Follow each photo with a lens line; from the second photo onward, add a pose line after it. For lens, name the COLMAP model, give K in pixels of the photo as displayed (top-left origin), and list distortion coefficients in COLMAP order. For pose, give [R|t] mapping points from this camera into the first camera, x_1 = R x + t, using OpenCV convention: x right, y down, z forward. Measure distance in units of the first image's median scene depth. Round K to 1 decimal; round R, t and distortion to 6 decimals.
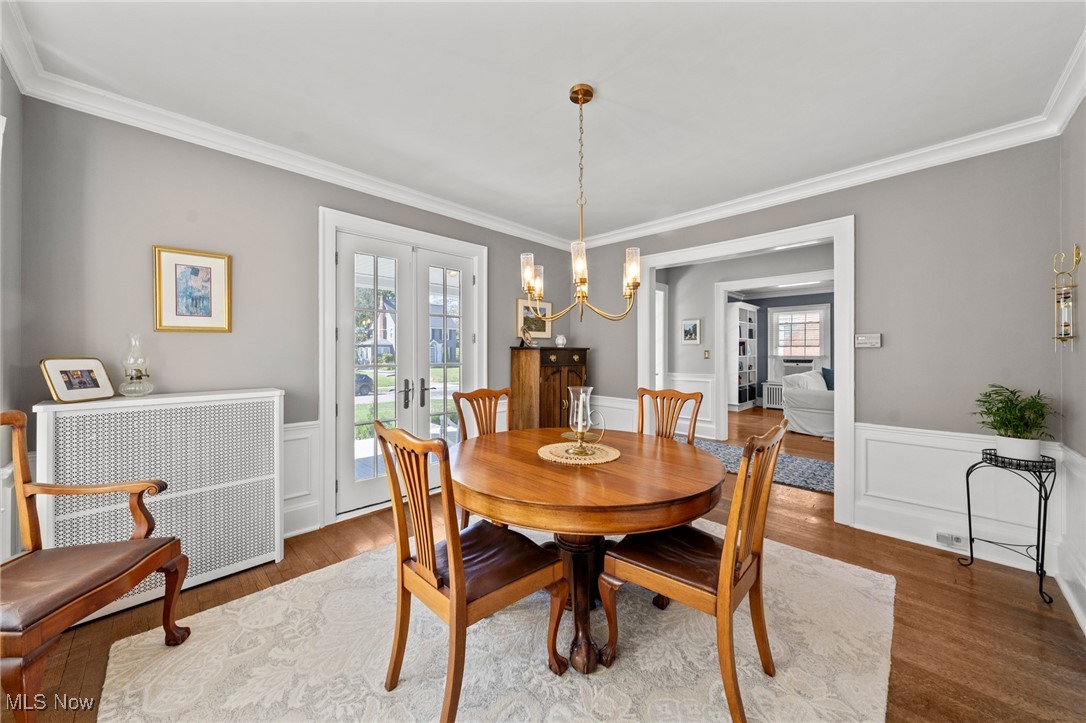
lens RADIAL K [[400.1, 0, 530.3], [0, 400.1, 348.8], [0, 0, 1]] dist [0.001005, -0.000037]
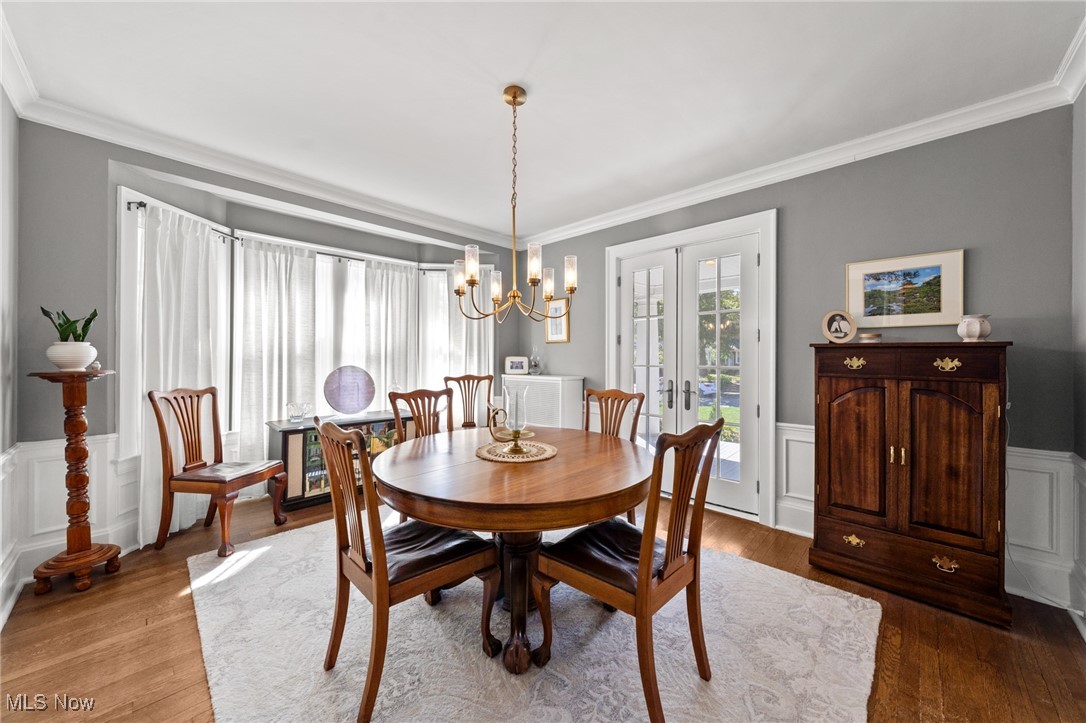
lens RADIAL K [[388.8, 0, 545.5], [0, 388.8, 354.8], [0, 0, 1]] dist [-0.004439, -0.000305]
pose [[0.010244, -0.006565, -0.999926, 0.968630], [0.002275, 0.999976, -0.006542, 0.024476], [0.999945, -0.002208, 0.010259, 0.938578]]
